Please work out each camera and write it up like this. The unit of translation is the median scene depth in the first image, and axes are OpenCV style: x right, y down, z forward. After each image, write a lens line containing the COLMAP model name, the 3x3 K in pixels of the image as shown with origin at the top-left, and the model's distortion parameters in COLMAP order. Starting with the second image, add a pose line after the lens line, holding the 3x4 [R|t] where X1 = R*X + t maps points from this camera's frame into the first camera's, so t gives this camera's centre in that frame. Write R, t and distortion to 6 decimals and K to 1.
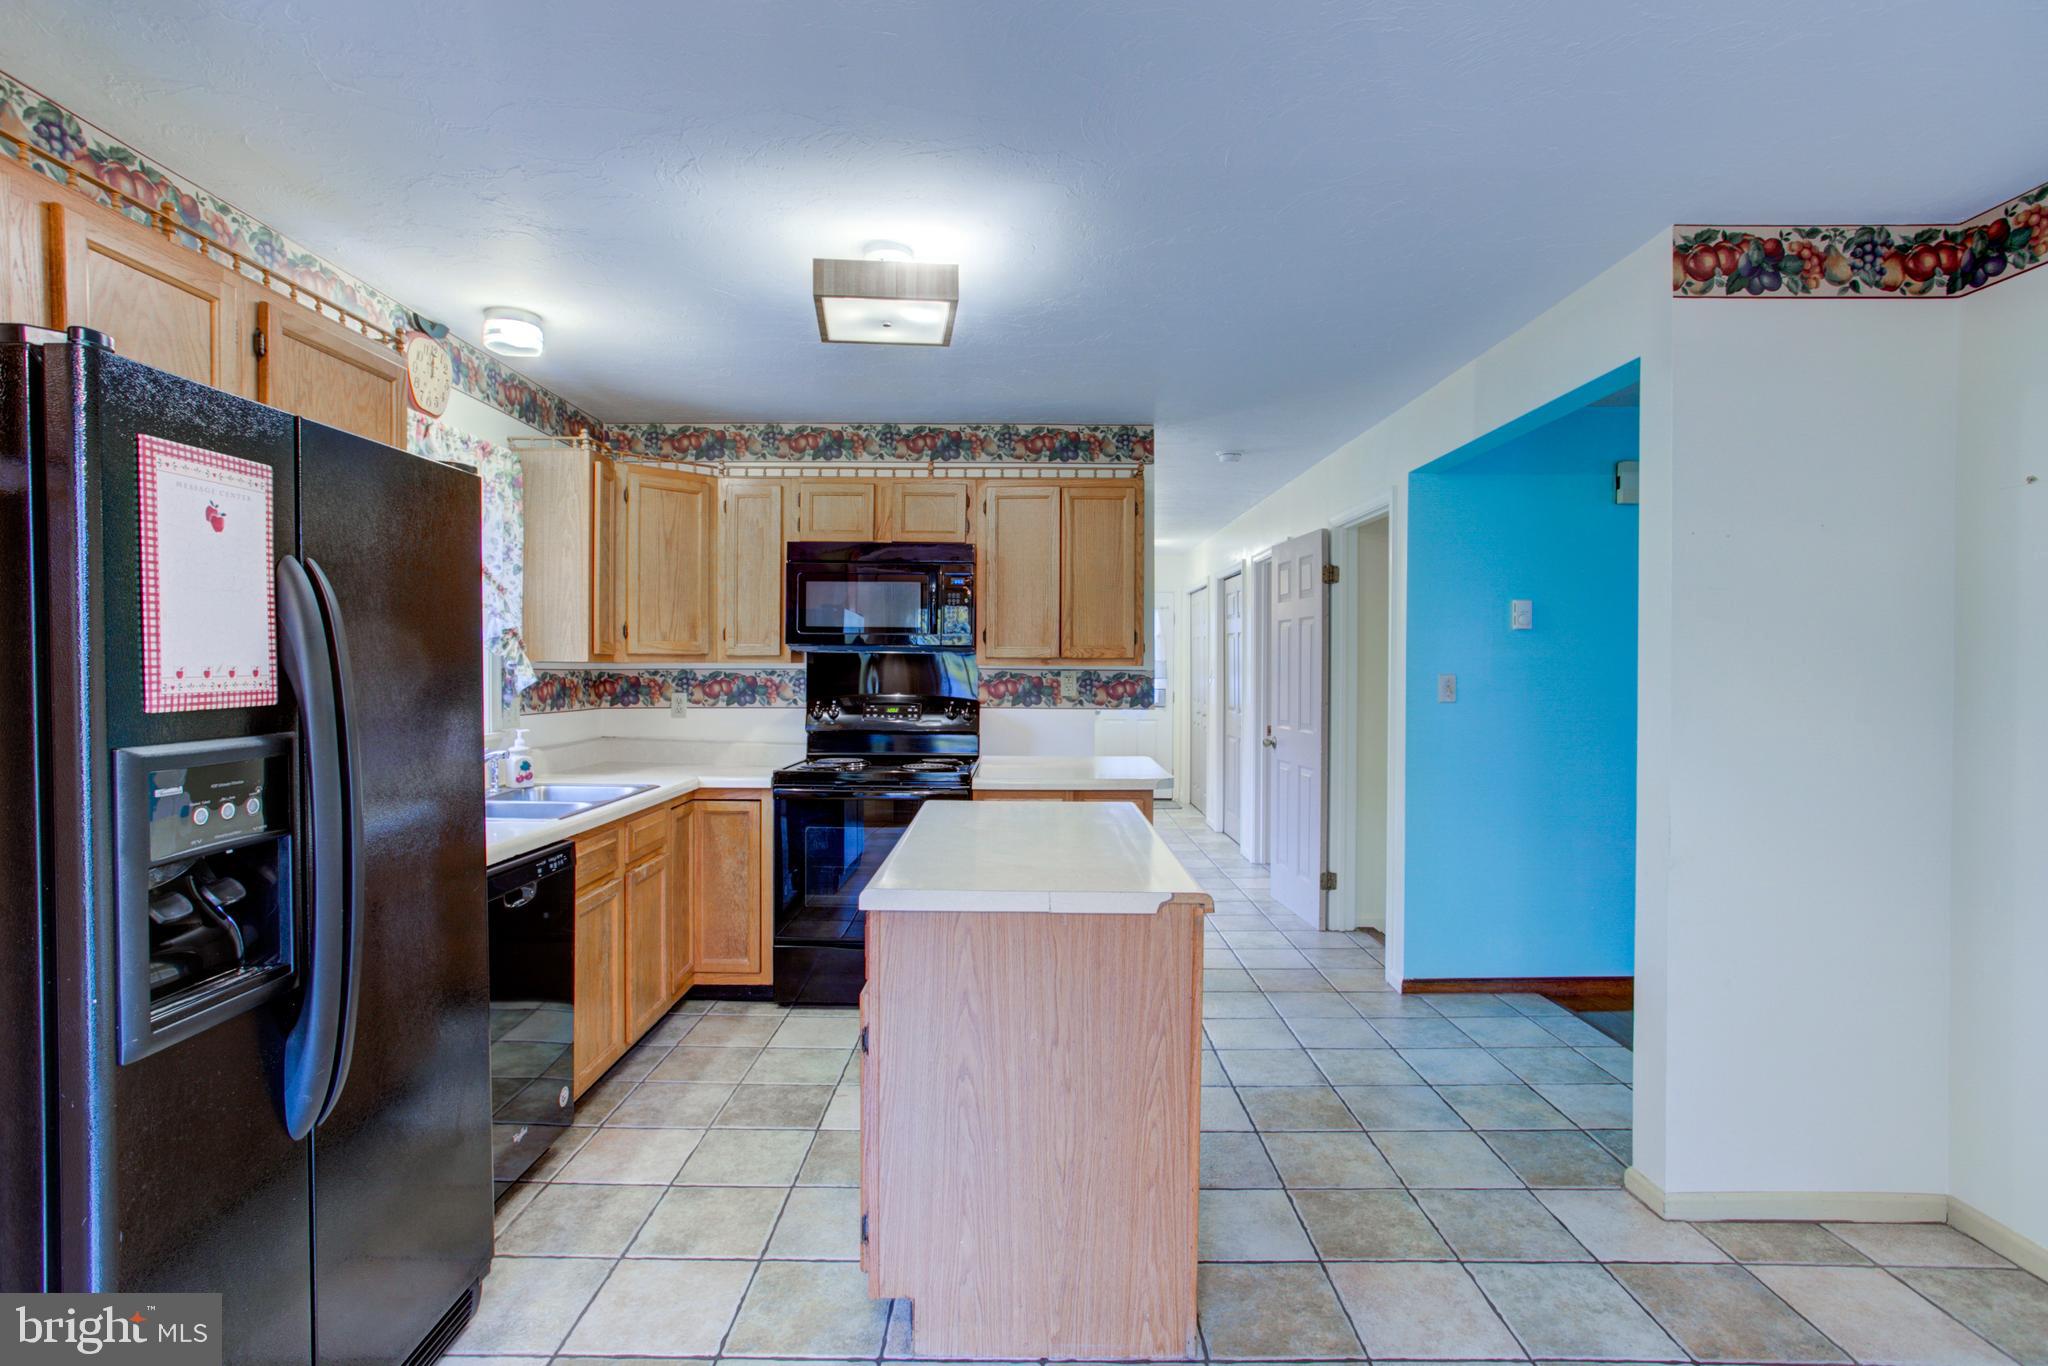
lens RADIAL K [[998.3, 0, 1024.0], [0, 998.3, 683.0], [0, 0, 1]] dist [-0.035136, 0.022893]
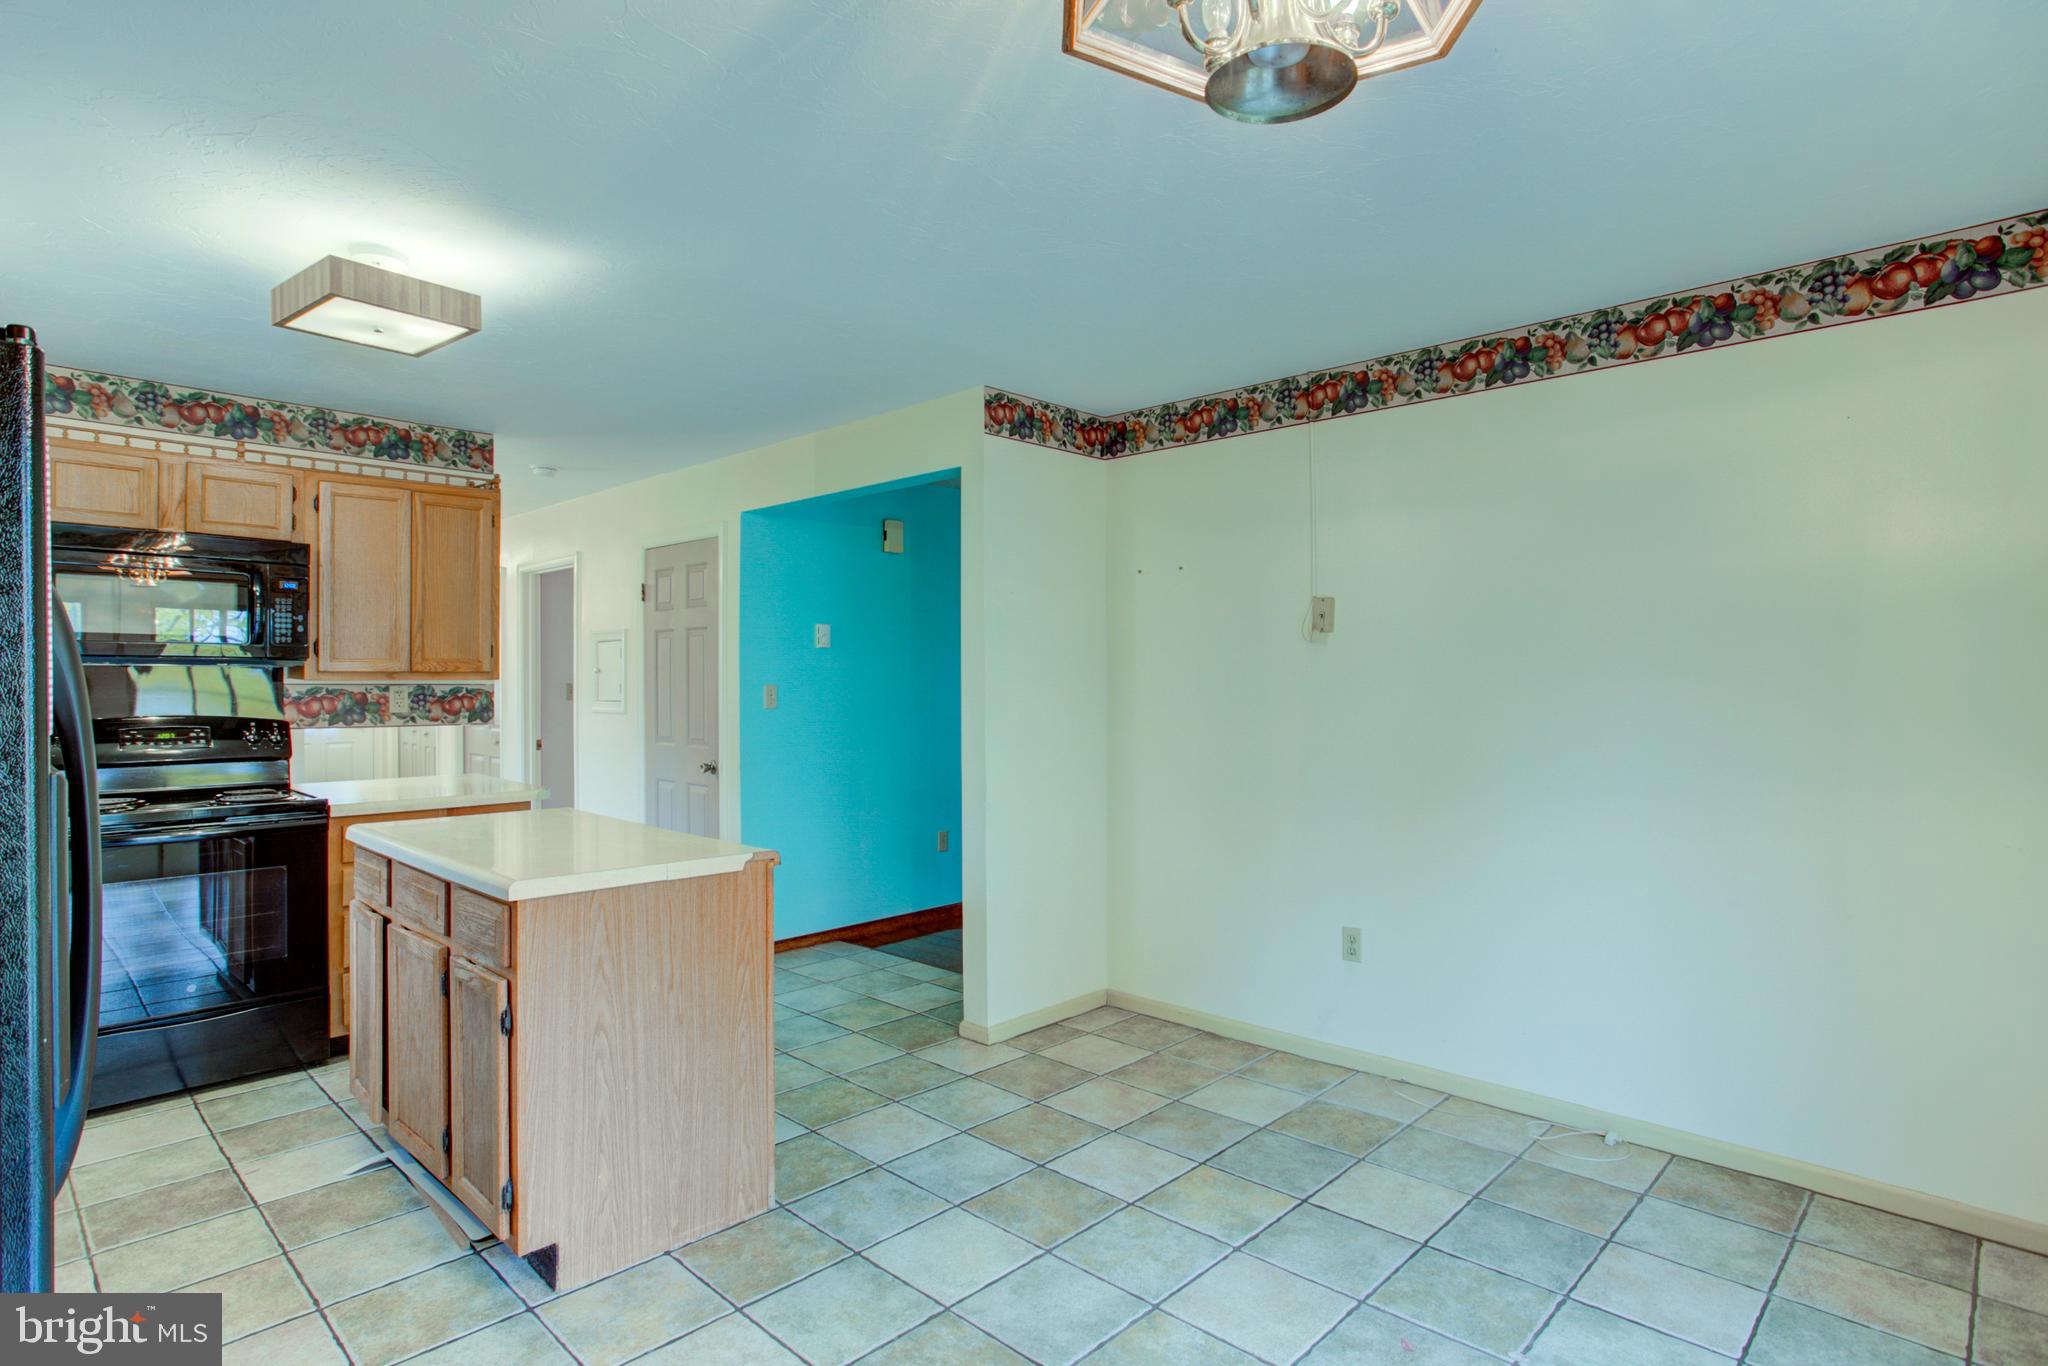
lens RADIAL K [[1066.3, 0, 1024.0], [0, 1066.3, 683.0], [0, 0, 1]] dist [-0.079840, 0.056054]
pose [[0.695773, -0.009393, 0.718200, -0.446311], [0.019214, 0.999800, -0.005538, 0.003537], [-0.718005, 0.017652, 0.695814, -0.162674]]
